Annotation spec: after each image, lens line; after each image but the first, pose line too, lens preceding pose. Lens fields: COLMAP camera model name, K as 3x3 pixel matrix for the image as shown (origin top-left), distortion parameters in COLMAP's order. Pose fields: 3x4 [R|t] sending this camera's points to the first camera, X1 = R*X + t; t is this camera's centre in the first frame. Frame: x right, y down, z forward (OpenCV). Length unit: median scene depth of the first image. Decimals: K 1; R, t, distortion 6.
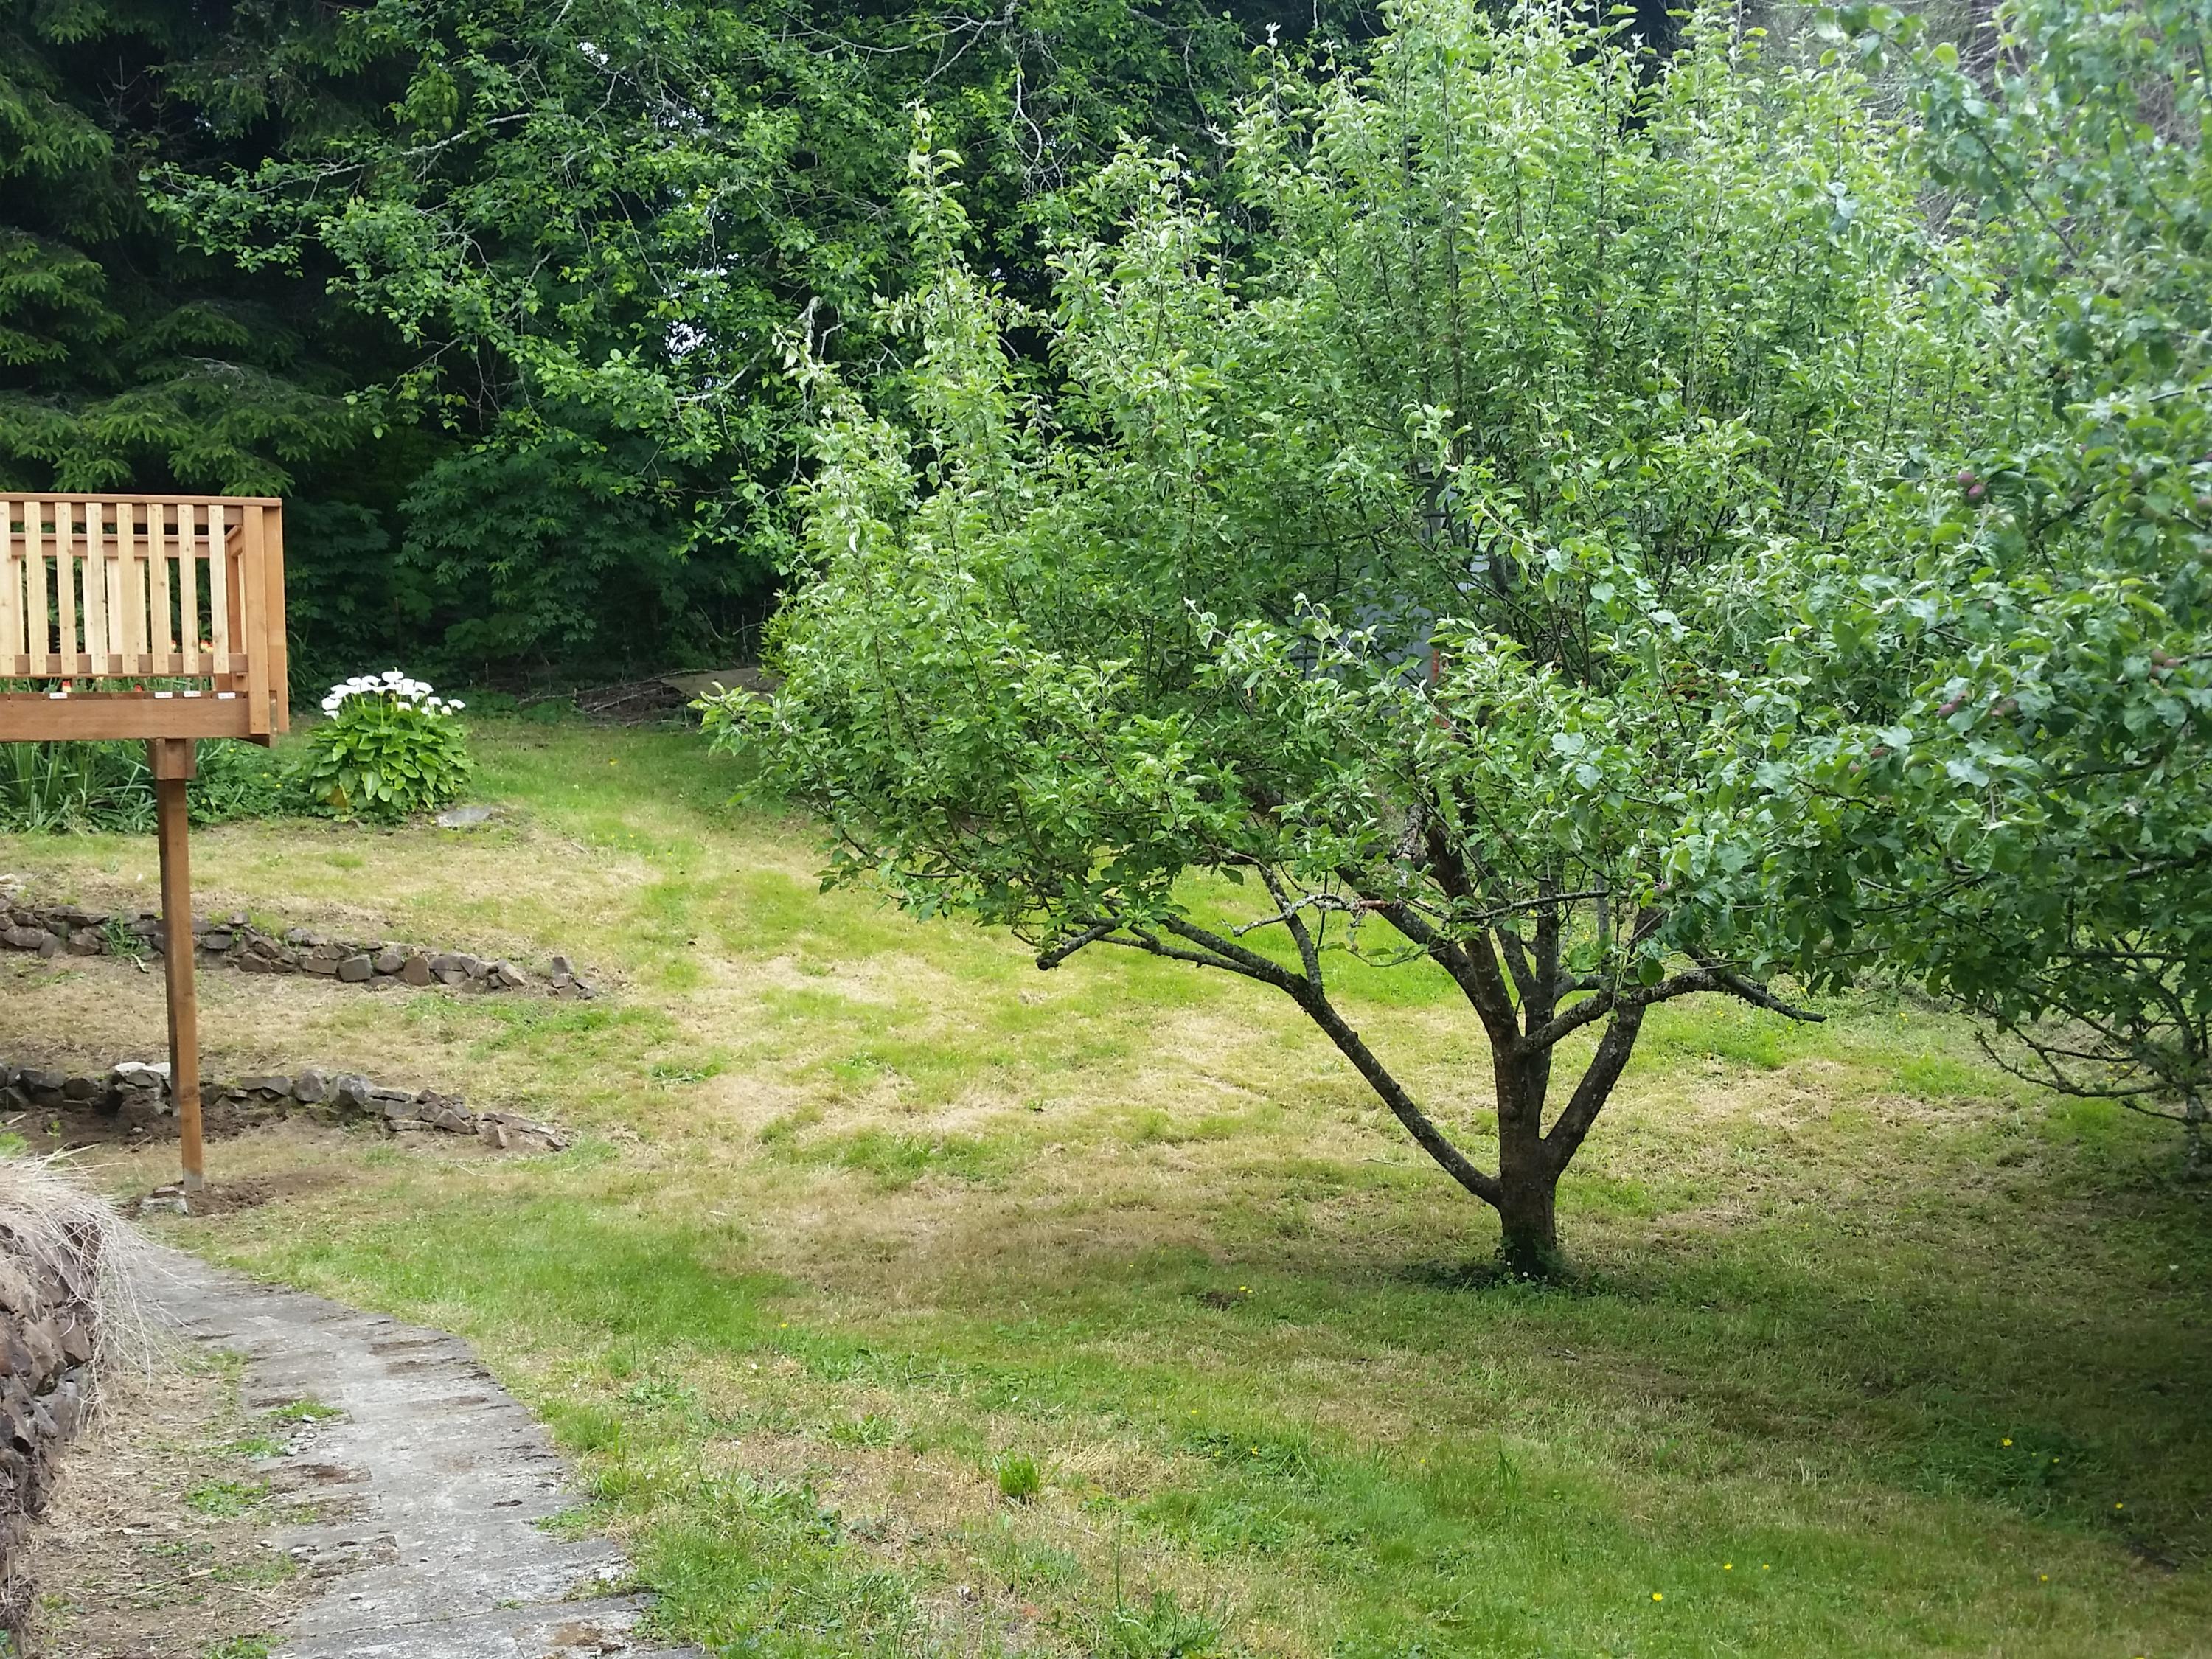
lens RADIAL K [[2297.6, 0, 1106.0], [0, 2297.6, 829.5], [0, 0, 1]] dist [0.100602, -0.270105]
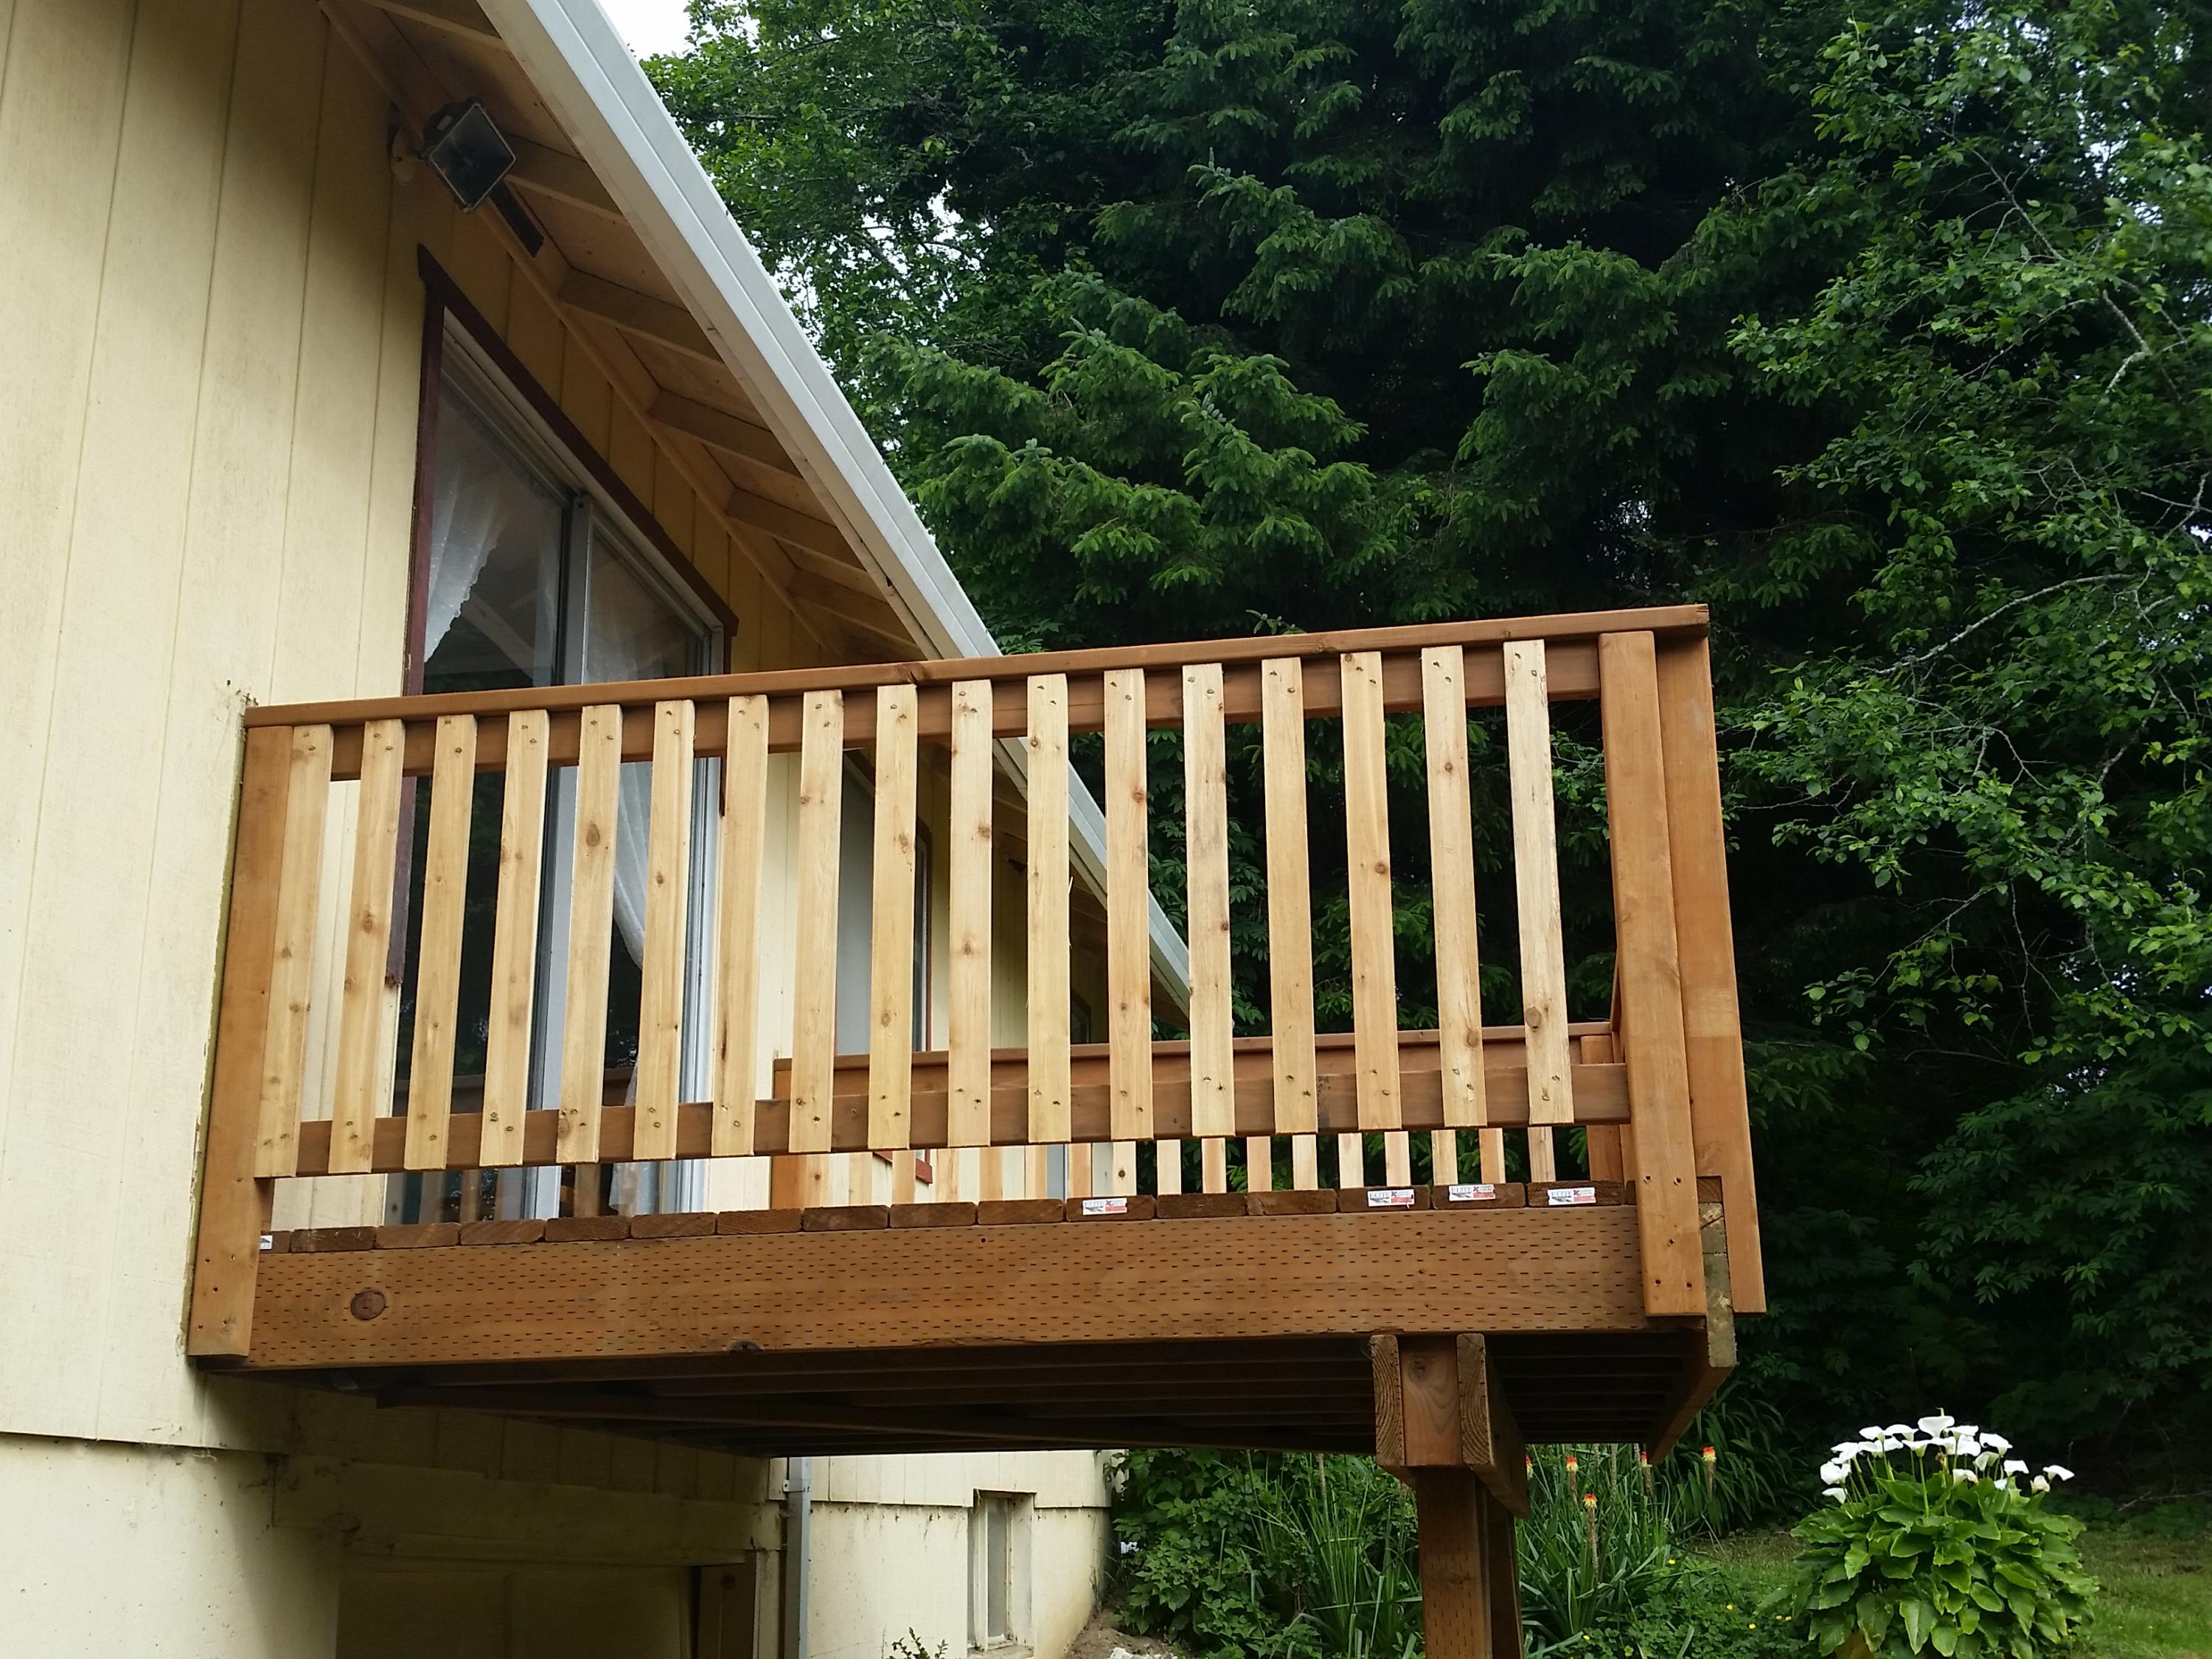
lens RADIAL K [[2297.6, 0, 1106.0], [0, 2297.6, 829.5], [0, 0, 1]] dist [0.100602, -0.270105]
pose [[0.826060, -0.174529, -0.535878, -0.148719], [-0.031916, 0.934829, -0.353661, 0.004665], [0.562678, 0.309248, 0.766655, 0.412541]]
